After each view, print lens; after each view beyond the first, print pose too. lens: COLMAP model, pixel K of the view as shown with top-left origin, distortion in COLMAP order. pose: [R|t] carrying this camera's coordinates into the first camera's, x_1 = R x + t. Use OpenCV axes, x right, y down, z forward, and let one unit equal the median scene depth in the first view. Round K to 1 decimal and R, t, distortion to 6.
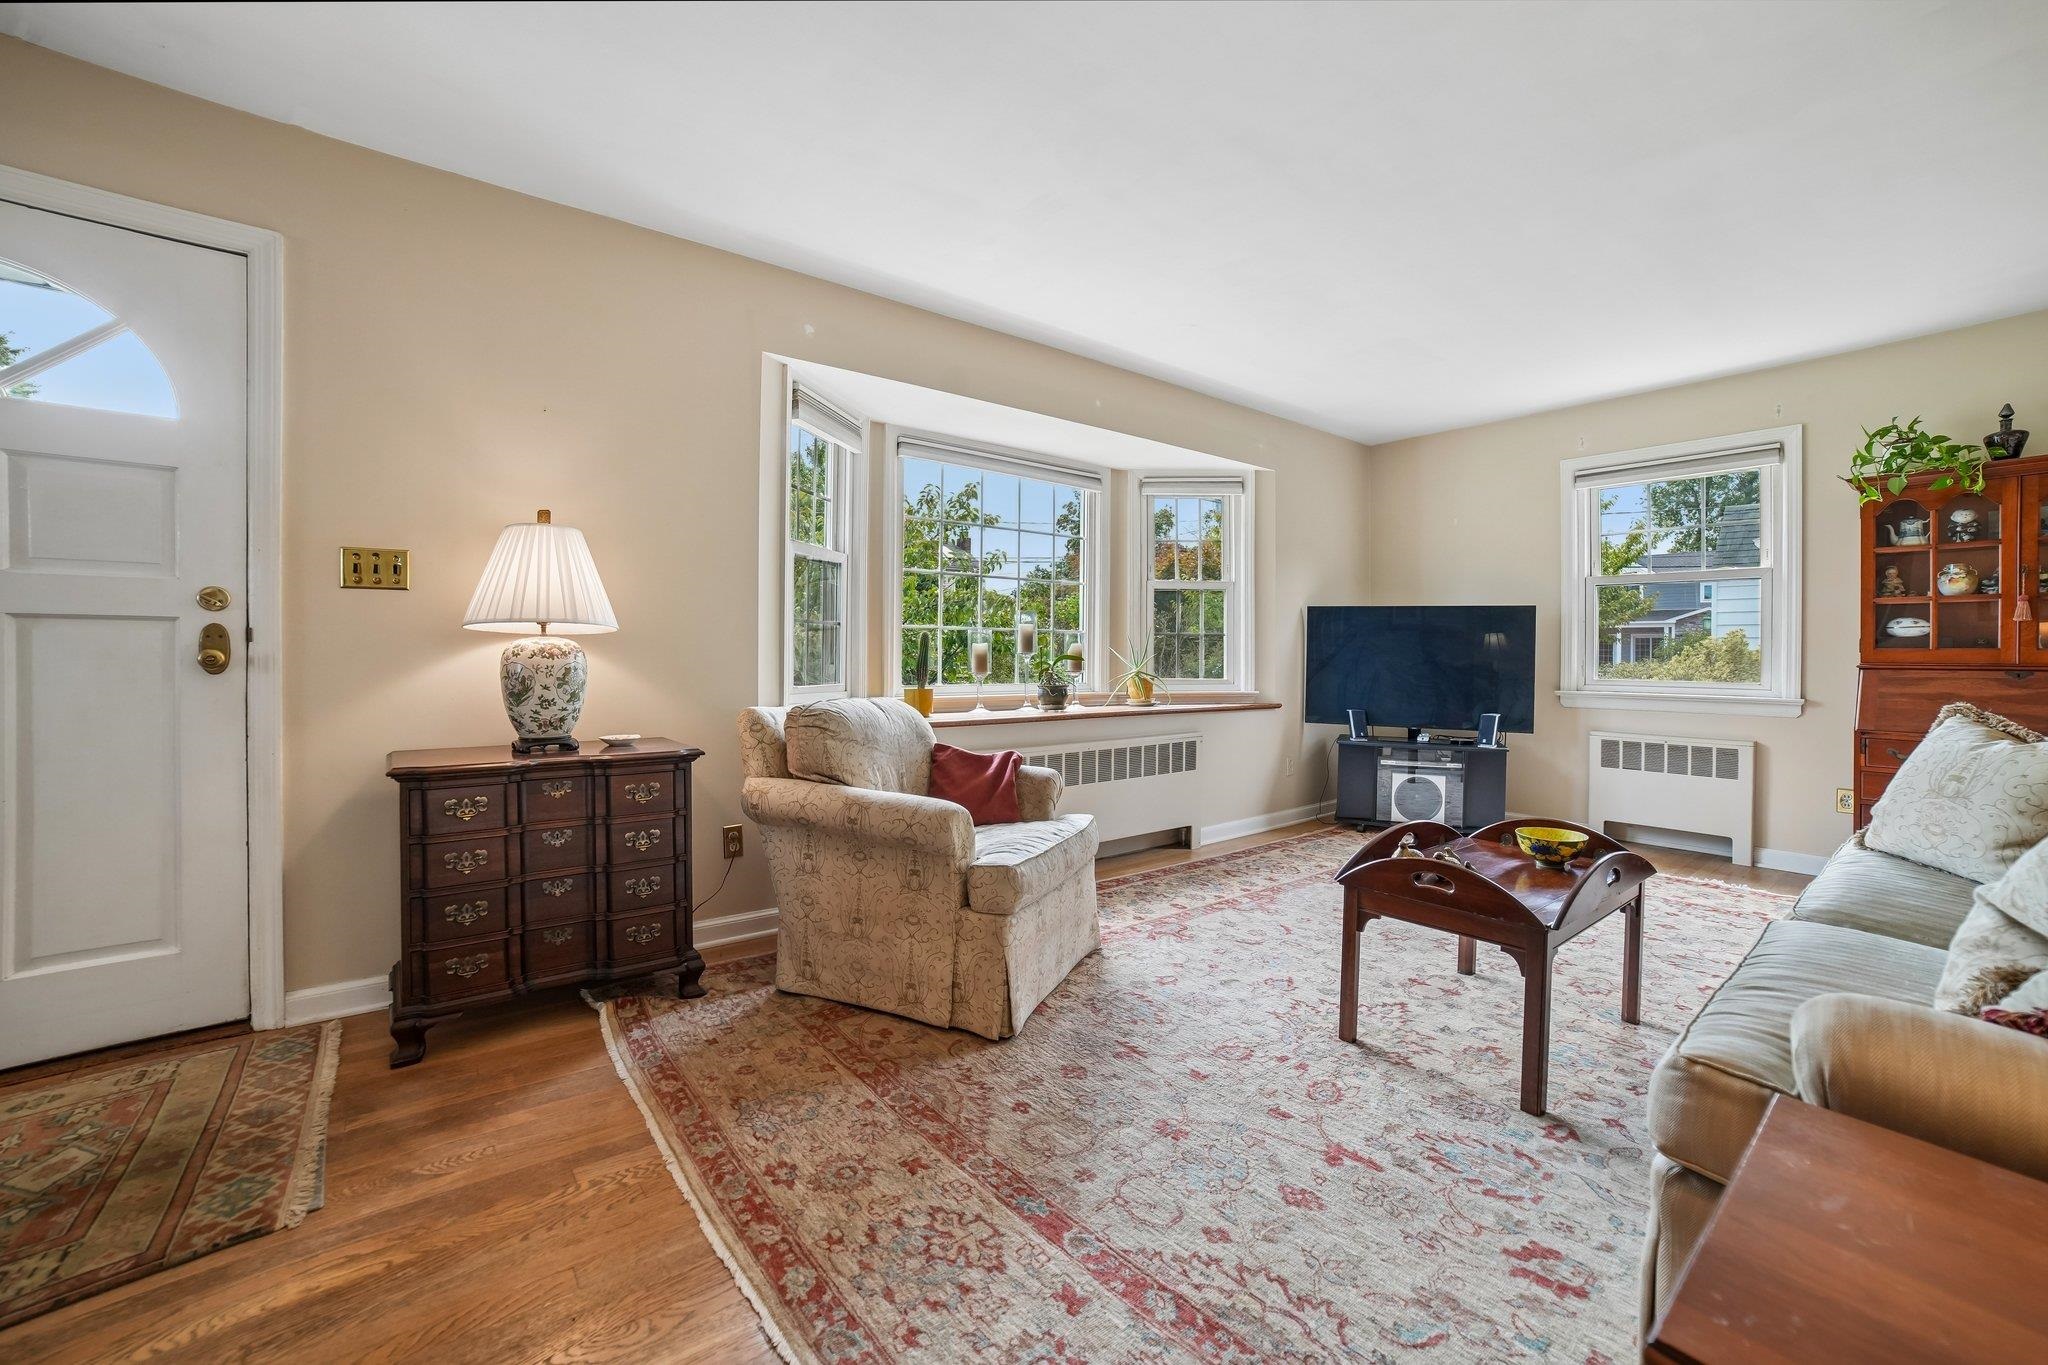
lens RADIAL K [[809.2, 0, 1029.8], [0, 809.2, 662.5], [0, 0, 1]] dist [-0.094052, 0.036382]
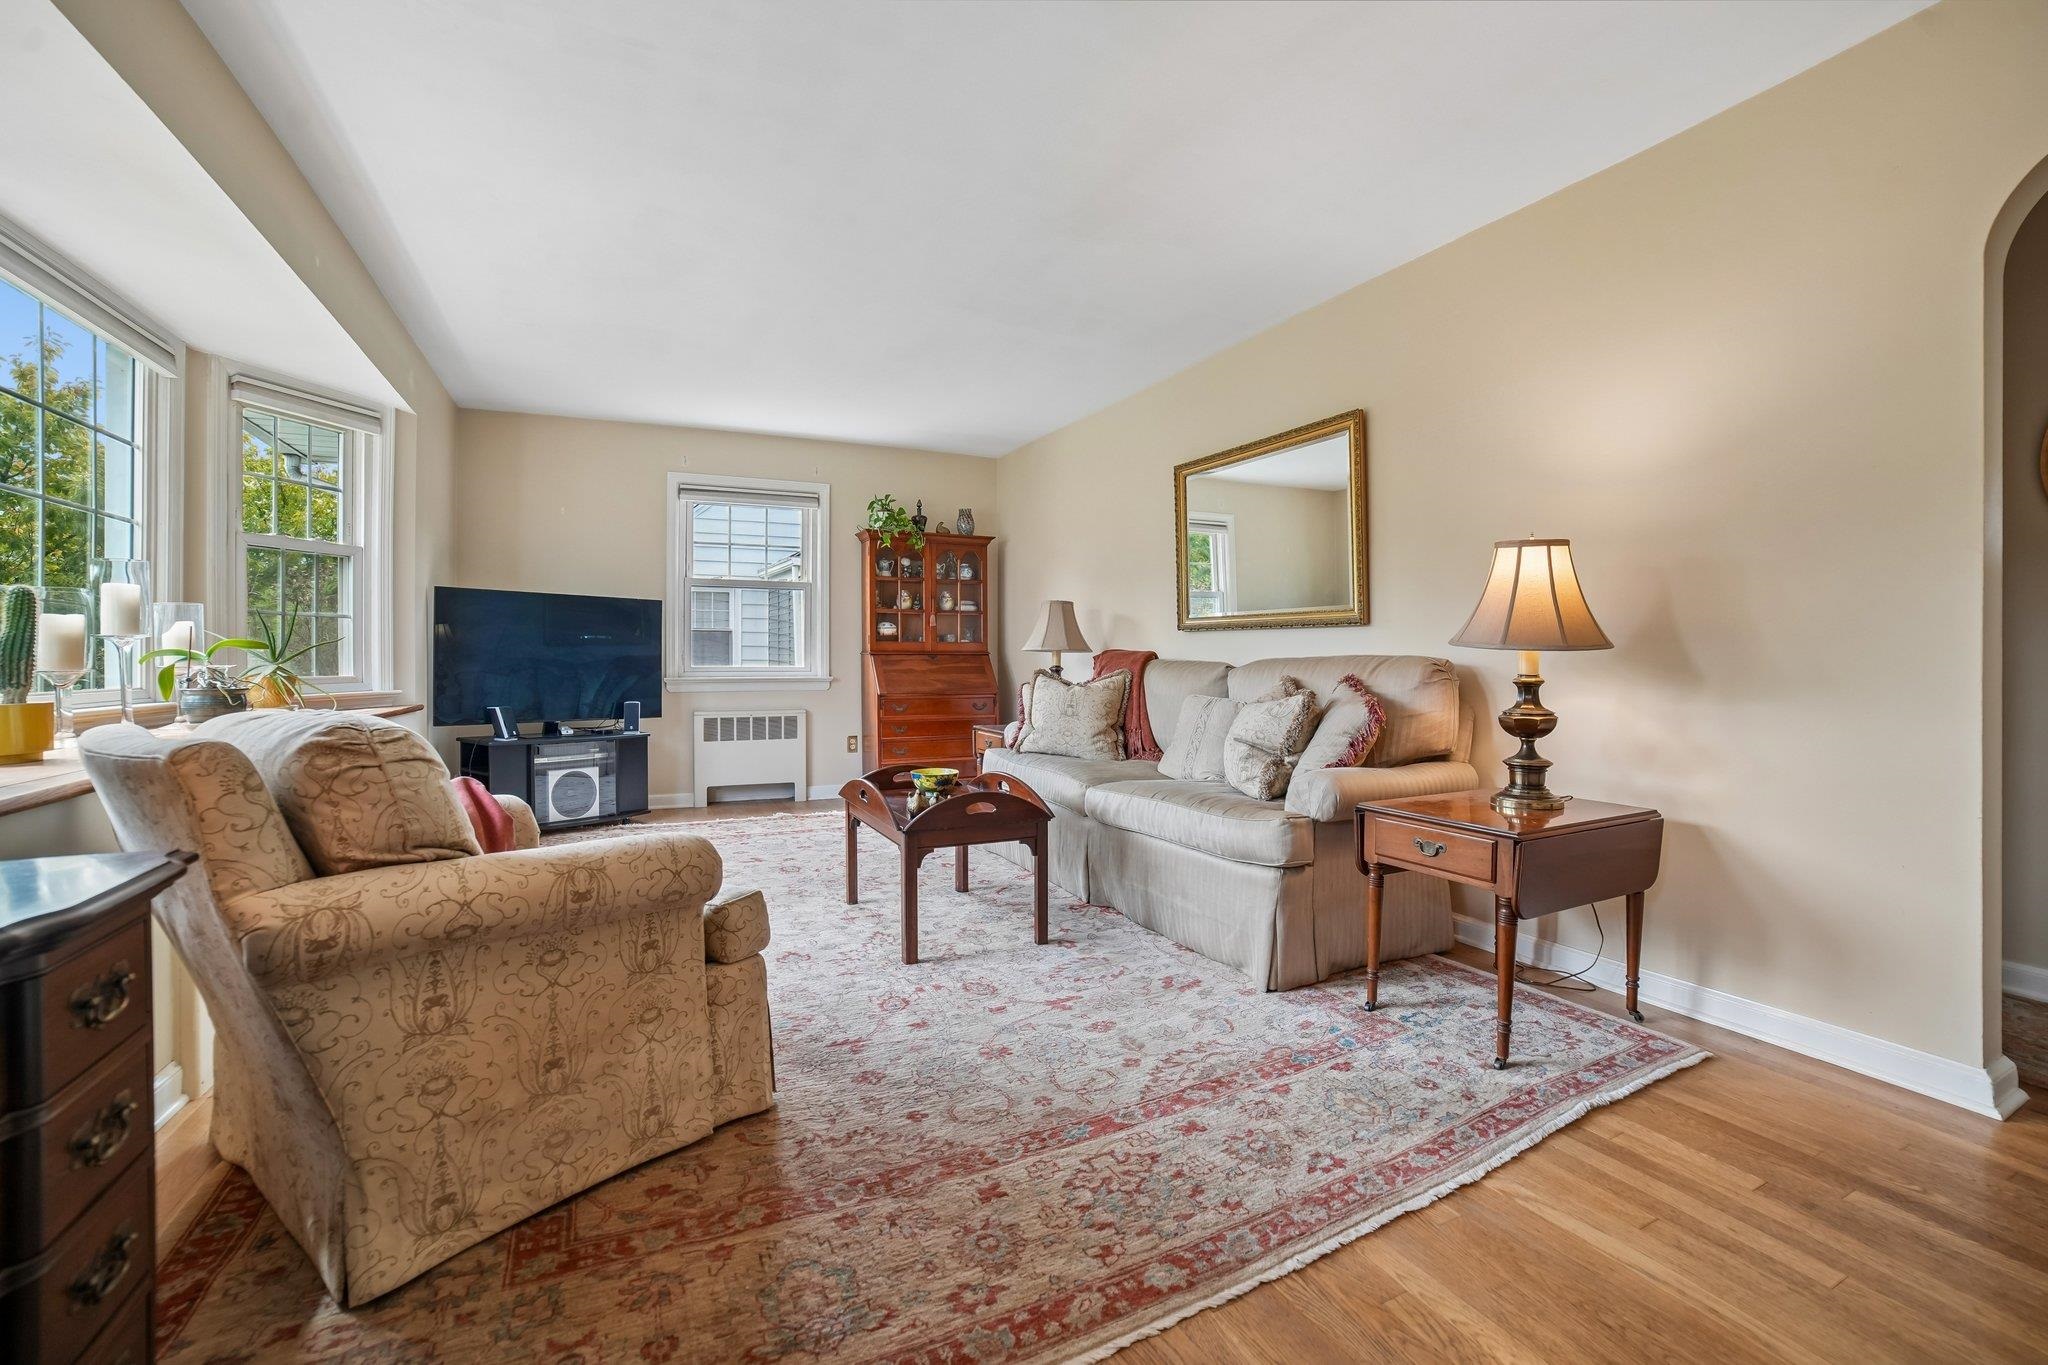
lens RADIAL K [[818.6, 0, 1024.0], [0, 818.6, 657.3], [0, 0, 1]] dist [-0.102354, 0.038640]
pose [[0.251417, -0.007911, 0.967847, -0.801989], [0.011474, 0.999921, 0.005192, 0.016742], [-0.967811, 0.009799, 0.251488, 0.577673]]
